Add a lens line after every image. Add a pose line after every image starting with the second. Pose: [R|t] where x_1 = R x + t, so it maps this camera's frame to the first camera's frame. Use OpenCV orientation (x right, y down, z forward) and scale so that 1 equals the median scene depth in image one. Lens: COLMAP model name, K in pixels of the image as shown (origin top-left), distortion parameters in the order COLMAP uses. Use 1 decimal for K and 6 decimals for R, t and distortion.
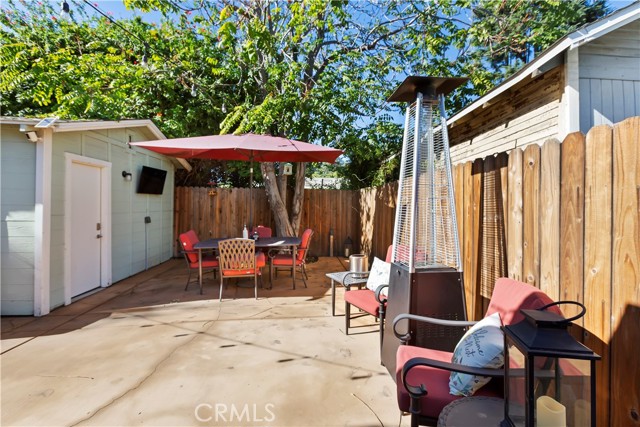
lens RADIAL K [[288.6, 0, 321.8], [0, 288.6, 209.1], [0, 0, 1]] dist [0.001394, -0.000151]
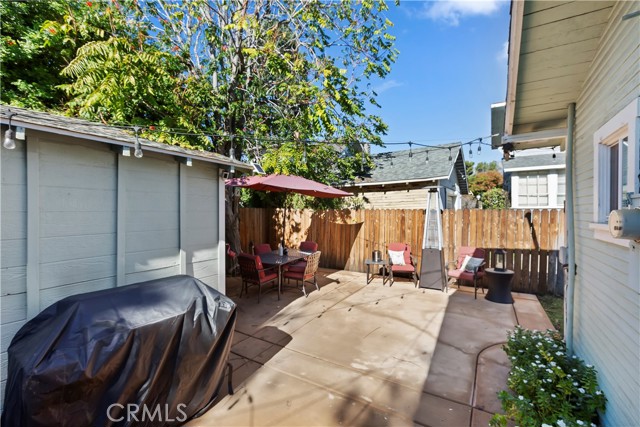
lens RADIAL K [[288.6, 0, 318.2], [0, 288.6, 213.0], [0, 0, 1]] dist [0.001394, -0.000151]
pose [[0.593256, -0.019726, 0.804772, -1.746029], [0.013188, 0.999804, 0.014785, -0.139093], [-0.804906, 0.001842, 0.593400, 0.133147]]
